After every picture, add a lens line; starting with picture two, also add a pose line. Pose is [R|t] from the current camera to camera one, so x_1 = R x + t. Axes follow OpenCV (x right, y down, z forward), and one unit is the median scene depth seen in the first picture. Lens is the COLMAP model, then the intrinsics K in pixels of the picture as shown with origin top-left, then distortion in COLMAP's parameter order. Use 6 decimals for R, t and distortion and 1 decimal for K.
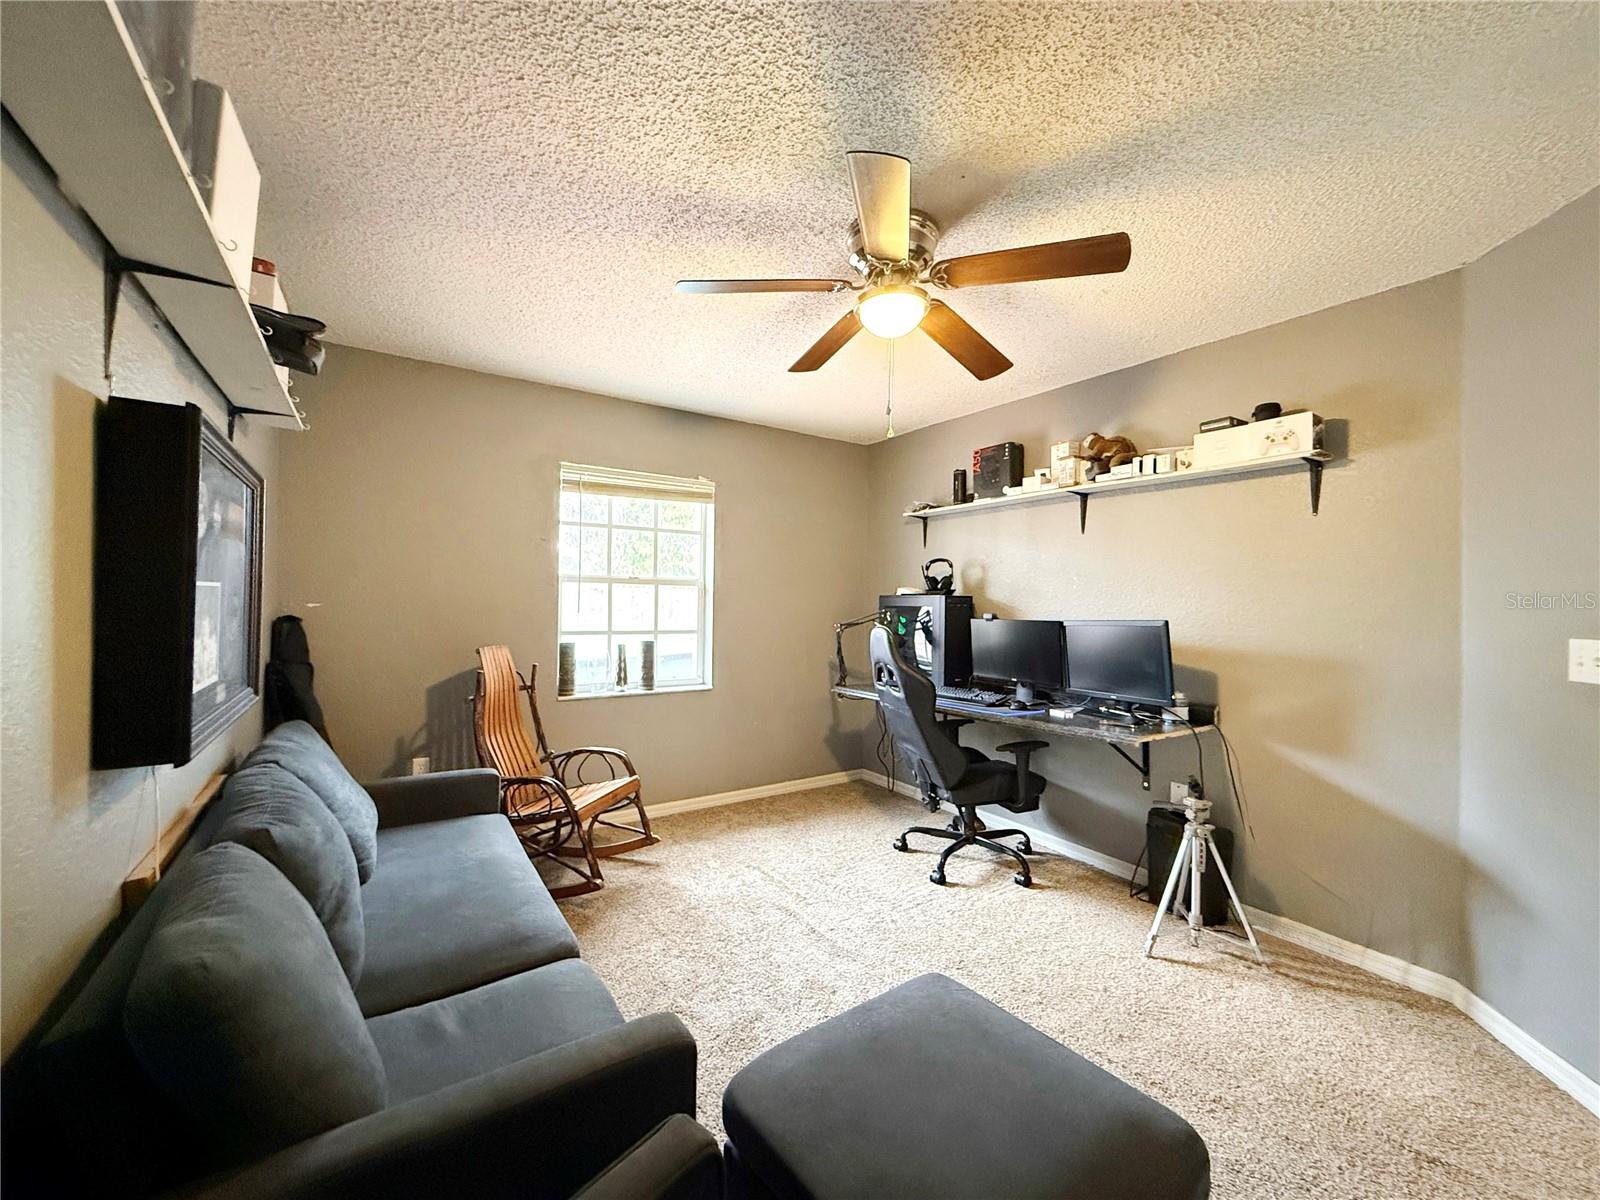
lens RADIAL K [[638.0, 0, 793.1], [0, 638.0, 596.5], [0, 0, 1]] dist [-0.000700, -0.001299]
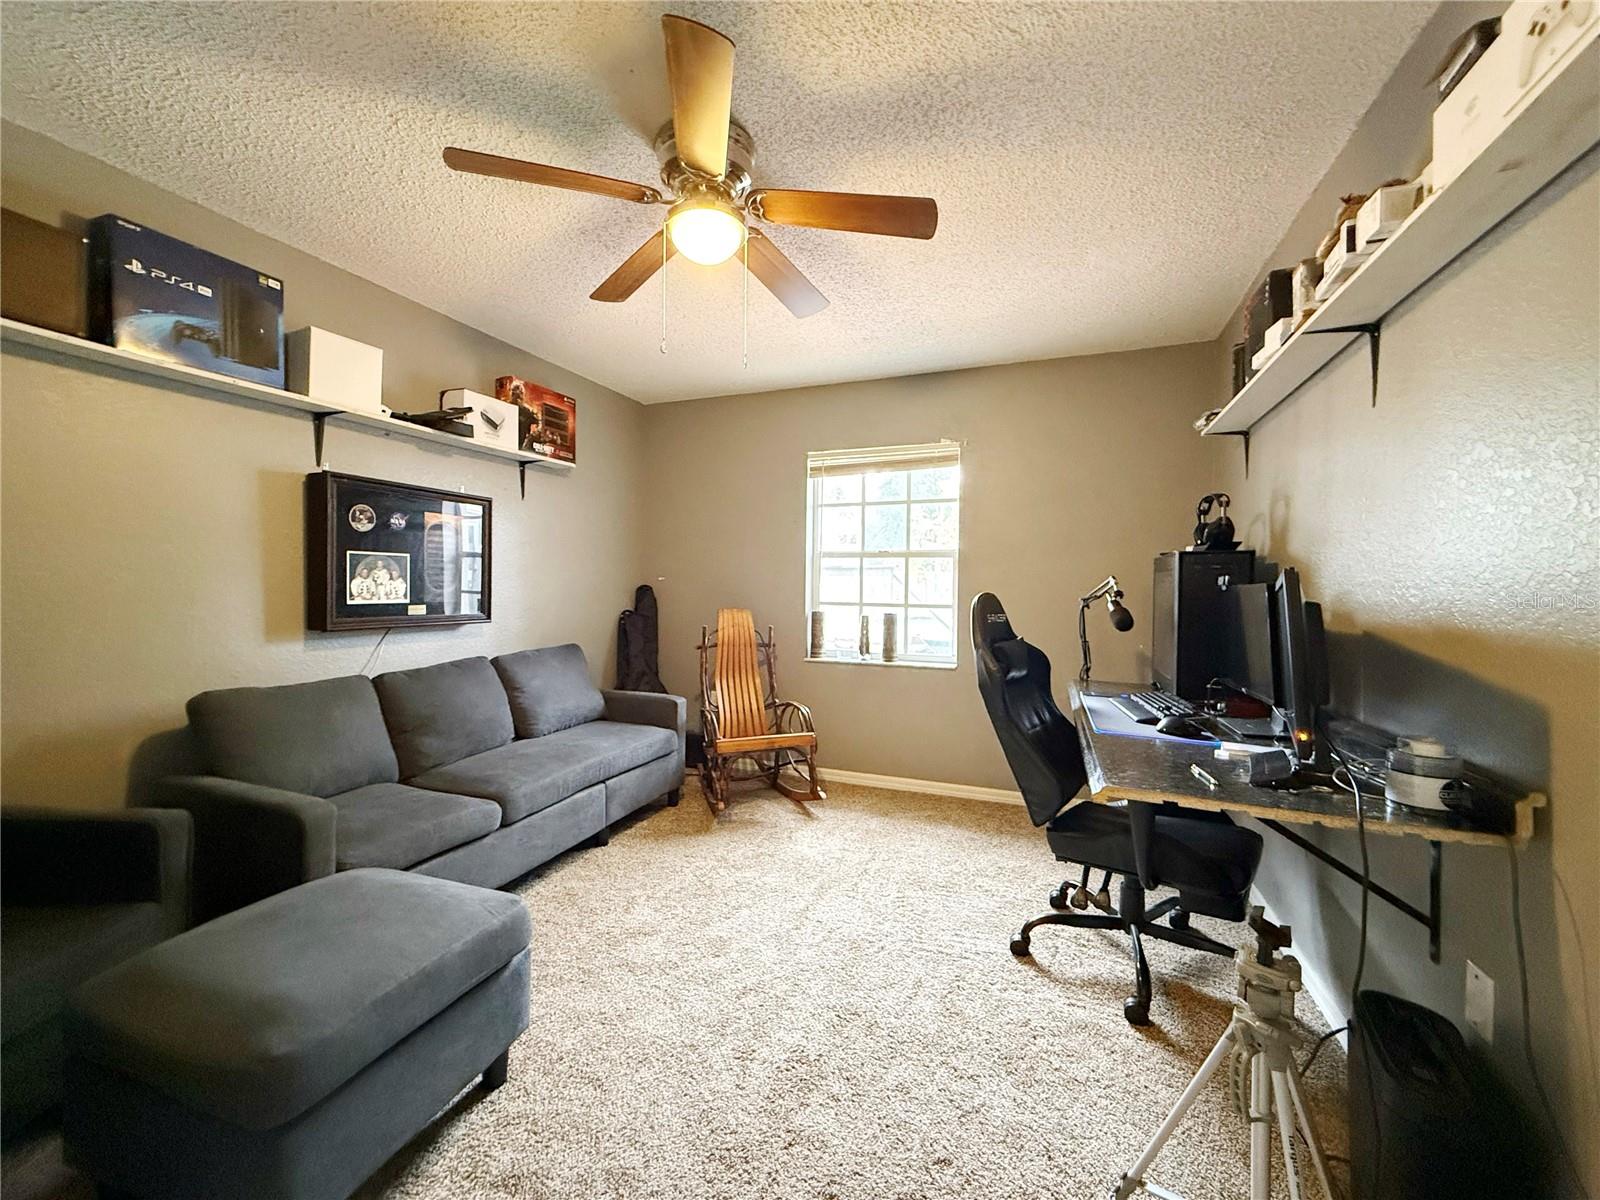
lens RADIAL K [[638.0, 0, 790.7], [0, 638.0, 595.5], [0, 0, 1]] dist [-0.000700, -0.001299]
pose [[0.566730, 0.001551, -0.823902, 0.547083], [0.004526, 0.999977, 0.004996, 0.038197], [0.823891, -0.006560, 0.566710, 0.319062]]
